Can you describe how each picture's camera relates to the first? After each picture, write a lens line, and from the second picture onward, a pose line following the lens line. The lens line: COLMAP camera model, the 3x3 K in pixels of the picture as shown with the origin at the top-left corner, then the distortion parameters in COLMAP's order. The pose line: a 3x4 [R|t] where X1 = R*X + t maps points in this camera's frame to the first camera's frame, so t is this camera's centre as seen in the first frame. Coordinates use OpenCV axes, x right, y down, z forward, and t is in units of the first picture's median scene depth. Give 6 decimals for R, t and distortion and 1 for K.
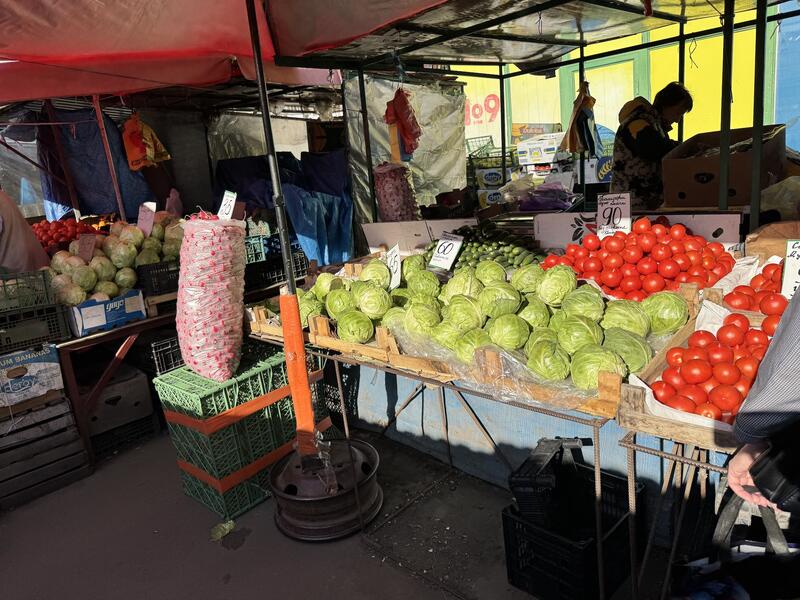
lens RADIAL K [[562.4, 0, 401.8], [0, 562.4, 301.0], [0, 0, 1]] dist [-0.005386, -0.008171]
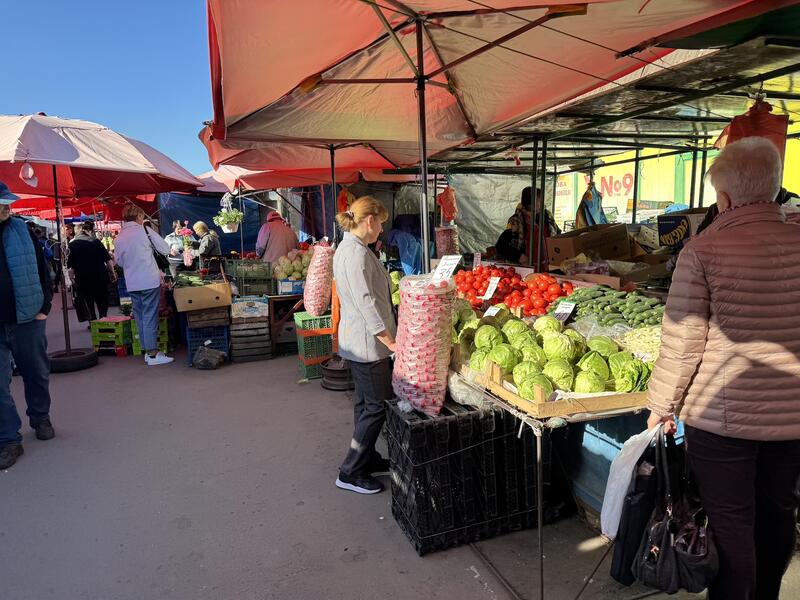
lens RADIAL K [[562.4, 0, 398.4], [0, 562.4, 299.0], [0, 0, 1]] dist [-0.005386, -0.008171]
pose [[0.872820, 0.136752, -0.468491, 0.793274], [-0.173072, 0.984282, -0.035130, 0.072005], [0.456323, 0.111745, 0.882770, -0.657056]]
